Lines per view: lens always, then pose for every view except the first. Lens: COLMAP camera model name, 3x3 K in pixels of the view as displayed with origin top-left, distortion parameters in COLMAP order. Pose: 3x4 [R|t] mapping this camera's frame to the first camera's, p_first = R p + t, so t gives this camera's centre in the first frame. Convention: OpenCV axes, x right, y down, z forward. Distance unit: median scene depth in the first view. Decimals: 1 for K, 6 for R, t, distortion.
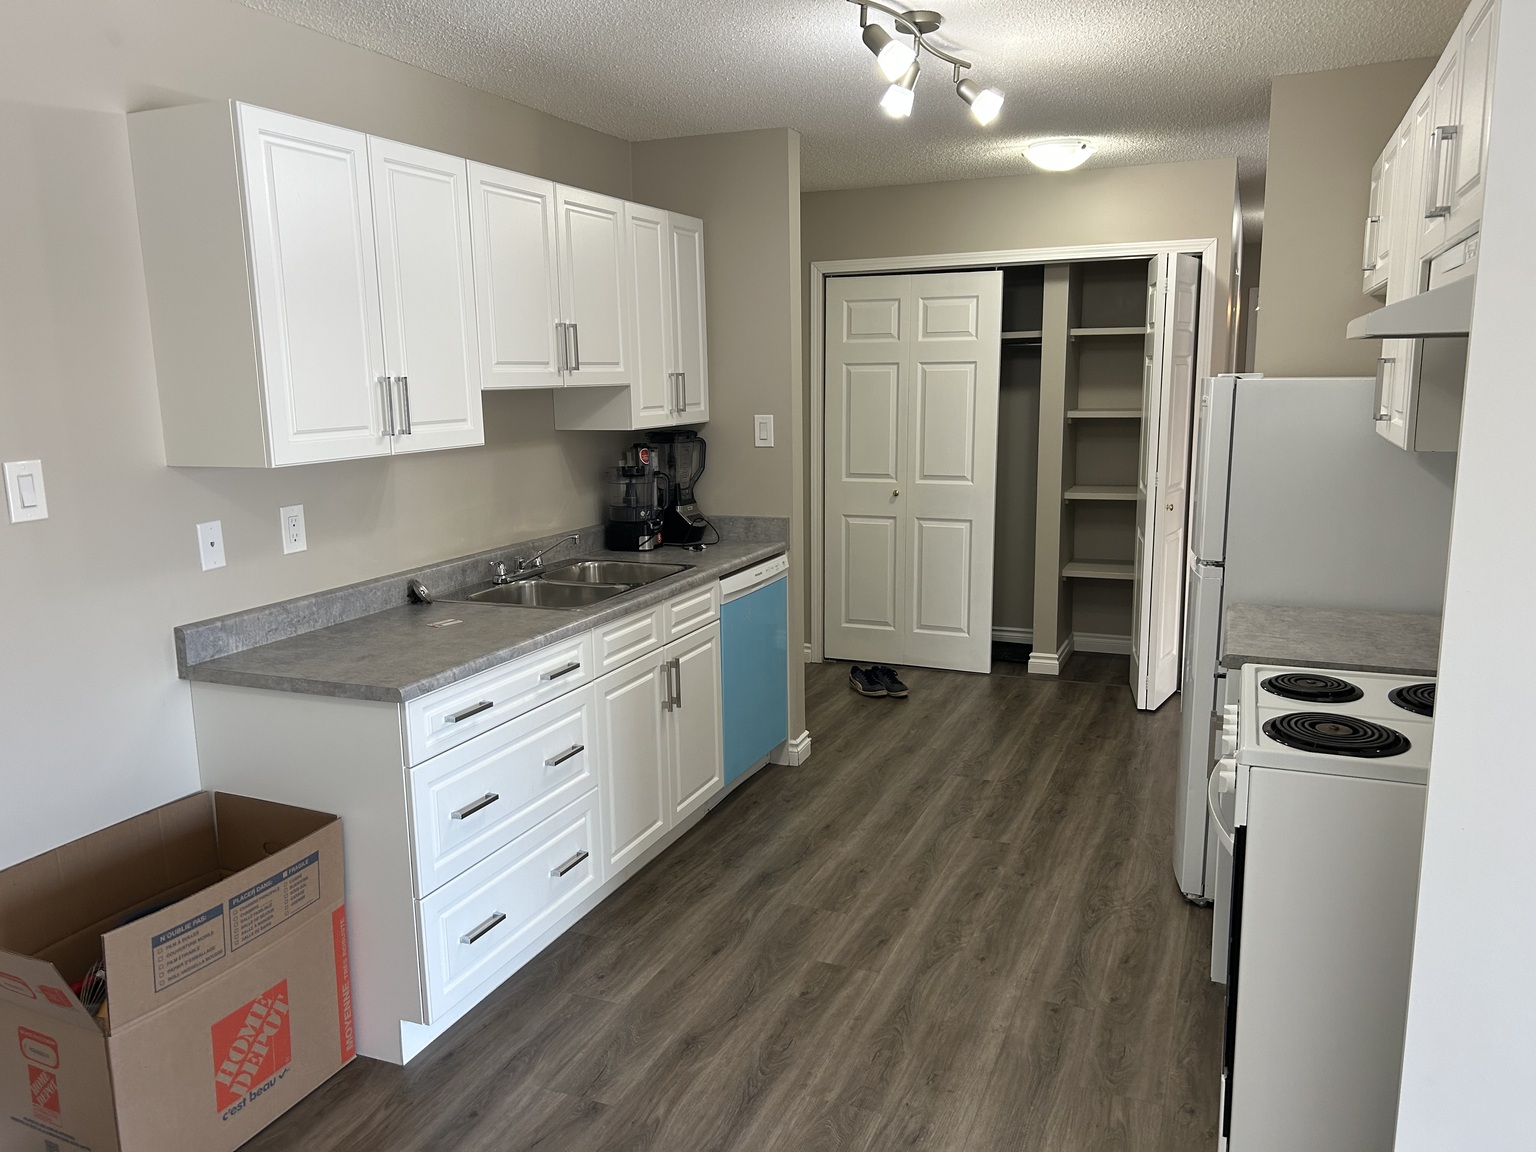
lens RADIAL K [[1158.4, 0, 775.8], [0, 1158.4, 553.3], [0, 0, 1]] dist [0.057012, -0.064218]
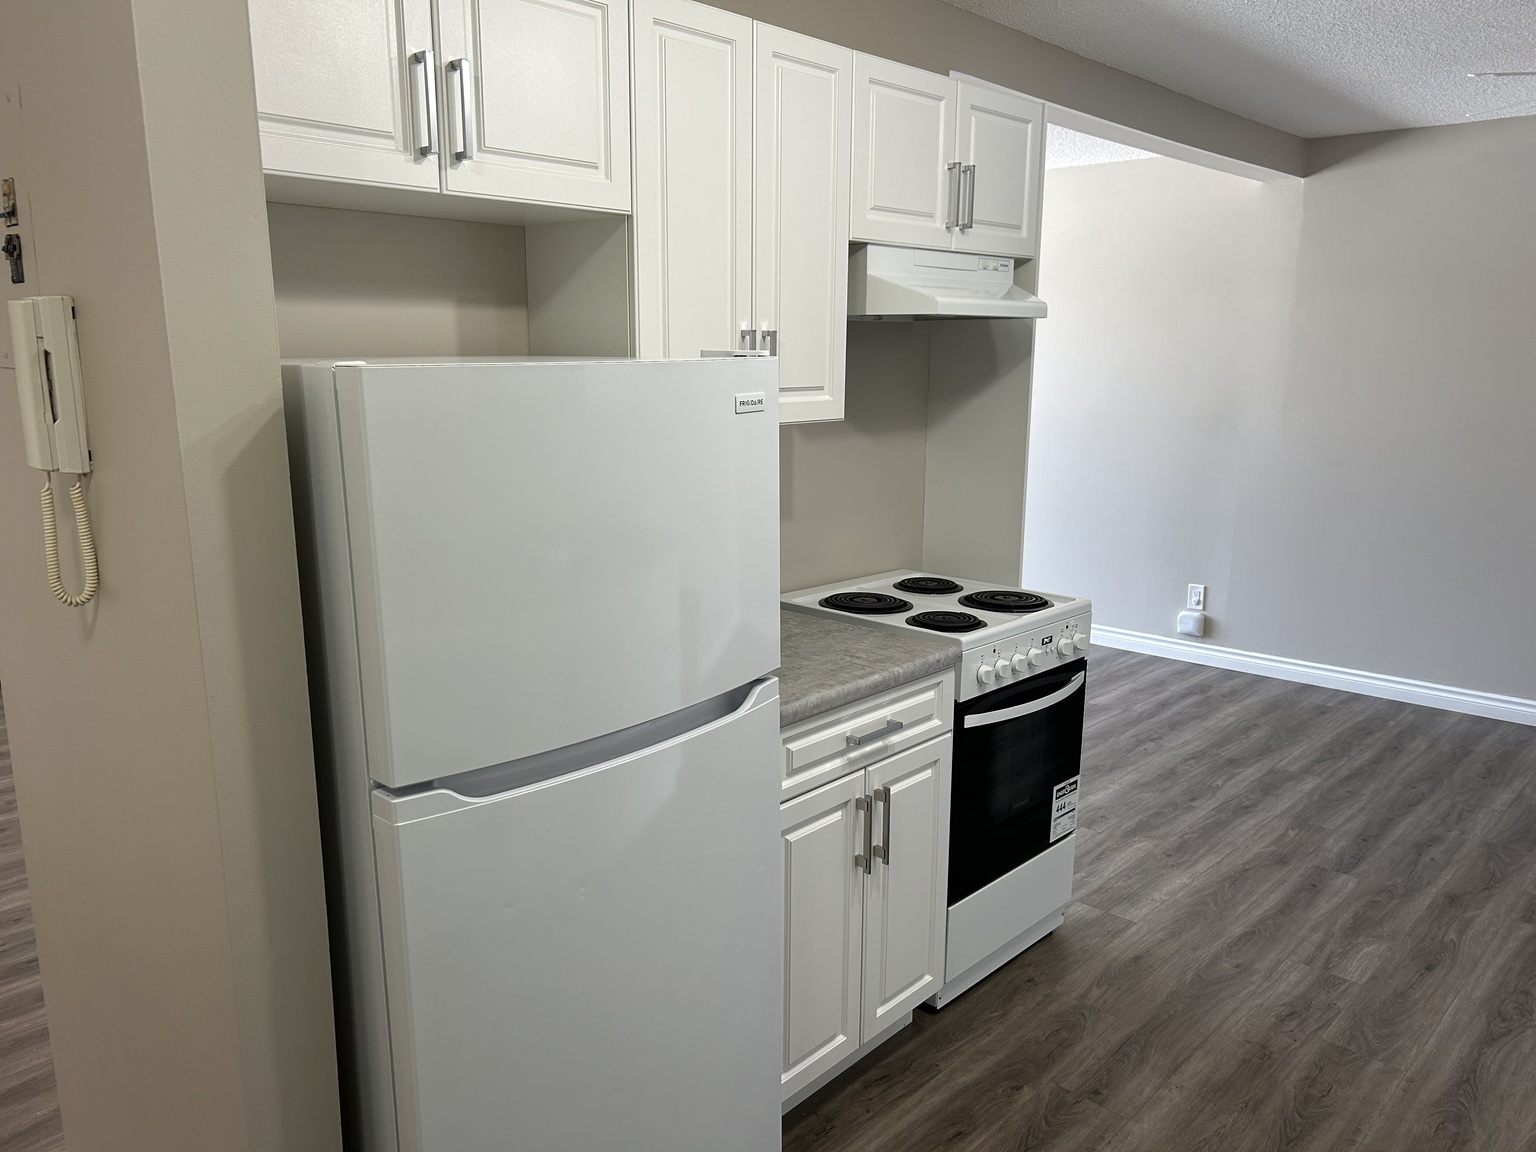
lens RADIAL K [[1158.4, 0, 764.8], [0, 1158.4, 579.9], [0, 0, 1]] dist [0.057012, -0.064218]
pose [[-0.935117, -0.060804, 0.349083, 0.201189], [0.065106, 0.938911, 0.337946, -0.286397], [-0.348306, 0.338747, -0.874033, 1.817597]]
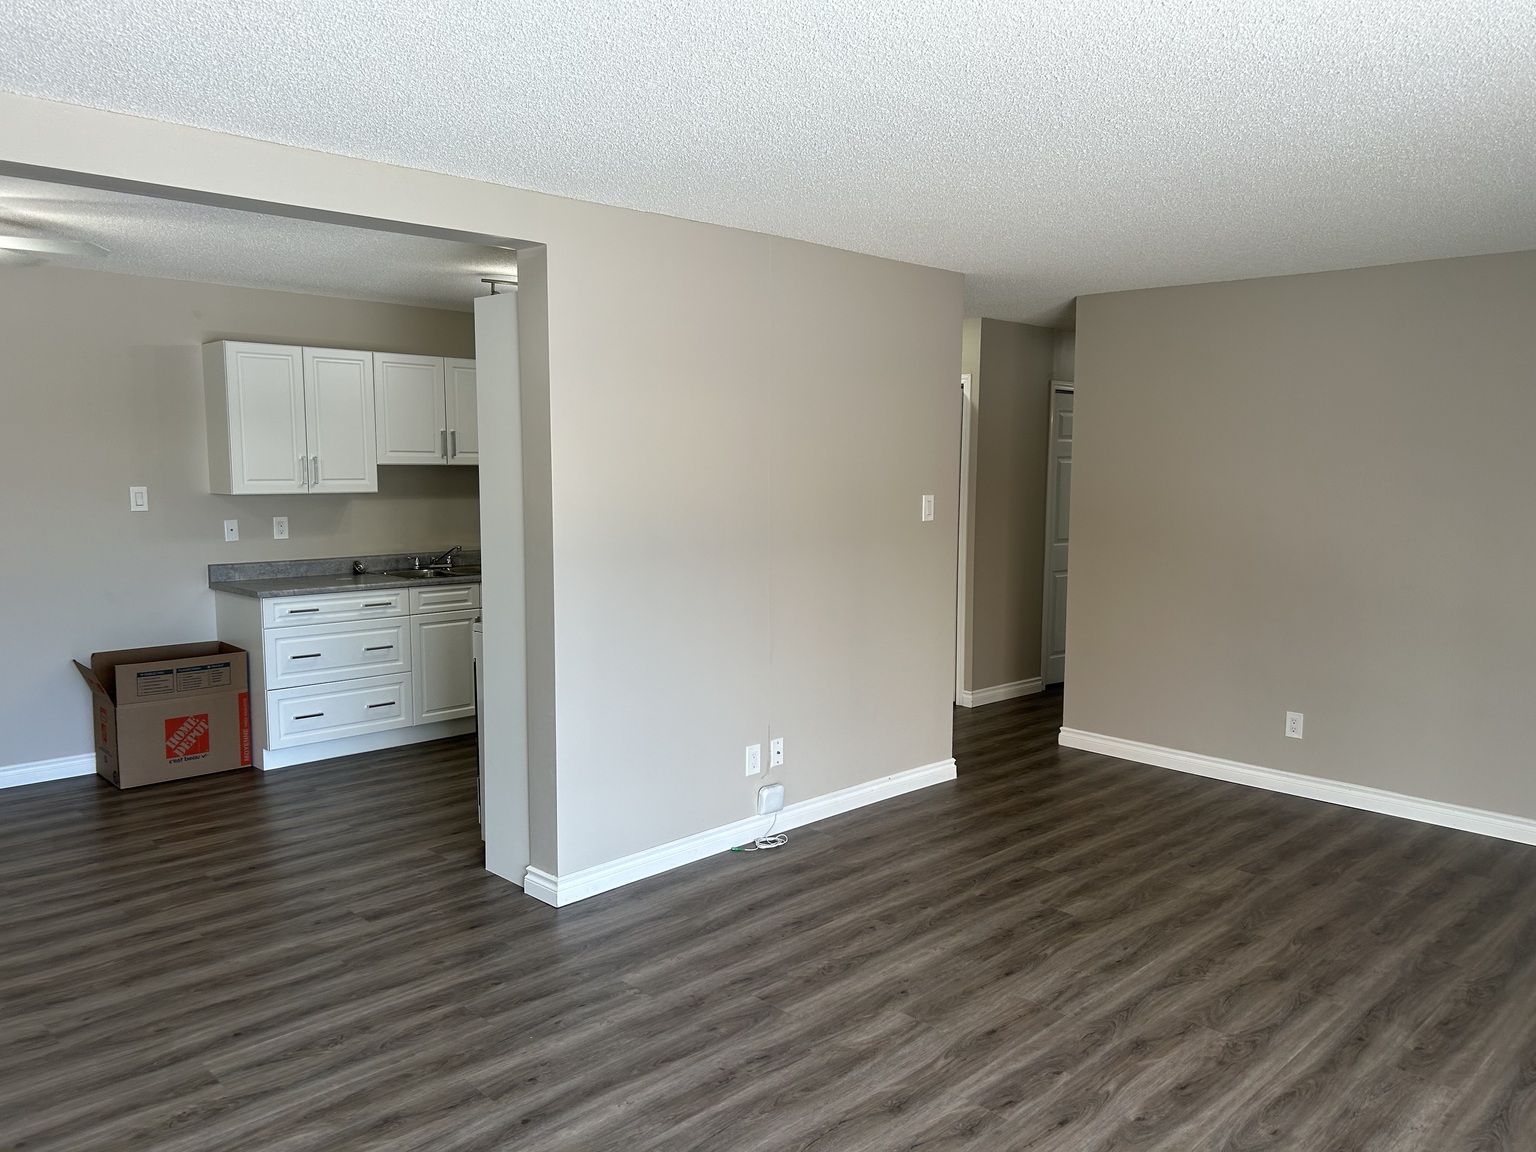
lens RADIAL K [[1158.4, 0, 787.6], [0, 1158.4, 564.6], [0, 0, 1]] dist [0.057012, -0.064218]
pose [[0.925151, 0.055749, -0.375484, 1.372070], [-0.080014, 0.995572, -0.049330, 0.085138], [0.371071, 0.075681, 0.925515, -0.677048]]
